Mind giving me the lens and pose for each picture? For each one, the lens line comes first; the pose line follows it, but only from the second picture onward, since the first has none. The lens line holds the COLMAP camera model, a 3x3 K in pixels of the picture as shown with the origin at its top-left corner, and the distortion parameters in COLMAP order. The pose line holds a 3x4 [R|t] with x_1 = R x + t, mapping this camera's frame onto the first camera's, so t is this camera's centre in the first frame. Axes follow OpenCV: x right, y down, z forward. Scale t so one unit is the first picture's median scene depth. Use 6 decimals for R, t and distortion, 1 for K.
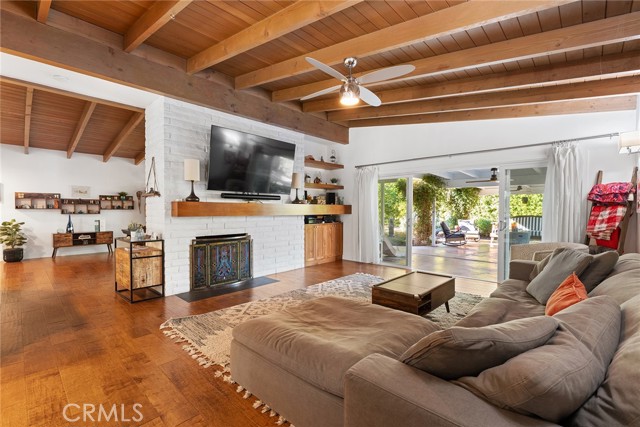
lens RADIAL K [[289.1, 0, 320.3], [0, 289.1, 214.4], [0, 0, 1]] dist [0.000393, 0.000137]
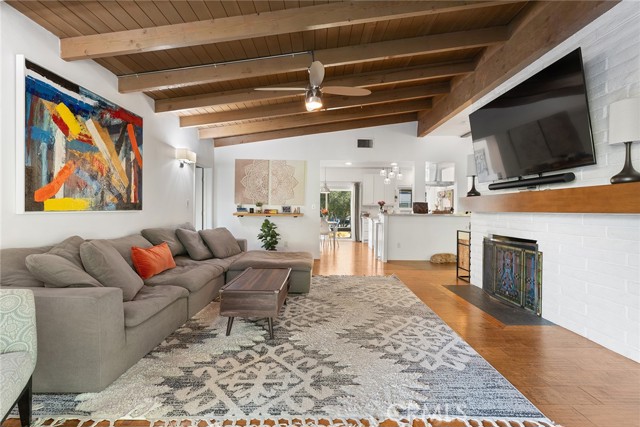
lens RADIAL K [[289.1, 0, 317.5], [0, 289.1, 209.8], [0, 0, 1]] dist [0.000393, 0.000137]
pose [[-0.732156, -0.008588, -0.681083, 0.682518], [-0.020485, 0.999746, 0.009415, 0.002700], [0.680829, 0.020845, -0.732146, 1.474614]]
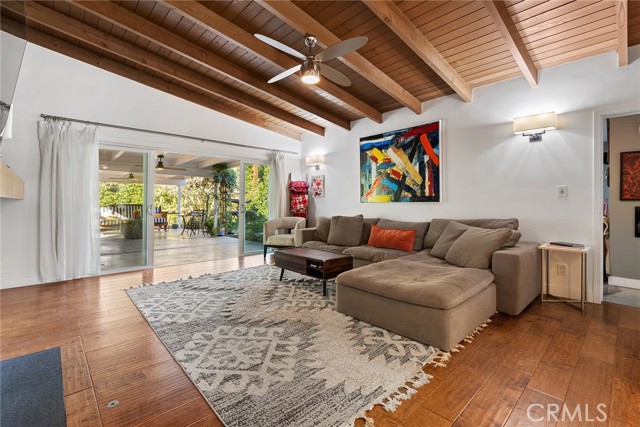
lens RADIAL K [[289.1, 0, 325.1], [0, 289.1, 201.8], [0, 0, 1]] dist [0.000393, 0.000137]
pose [[0.059413, -0.001333, 0.998233, -0.705304], [0.013379, 0.999910, 0.000539, 0.018316], [-0.998144, 0.013324, 0.059425, 0.716116]]
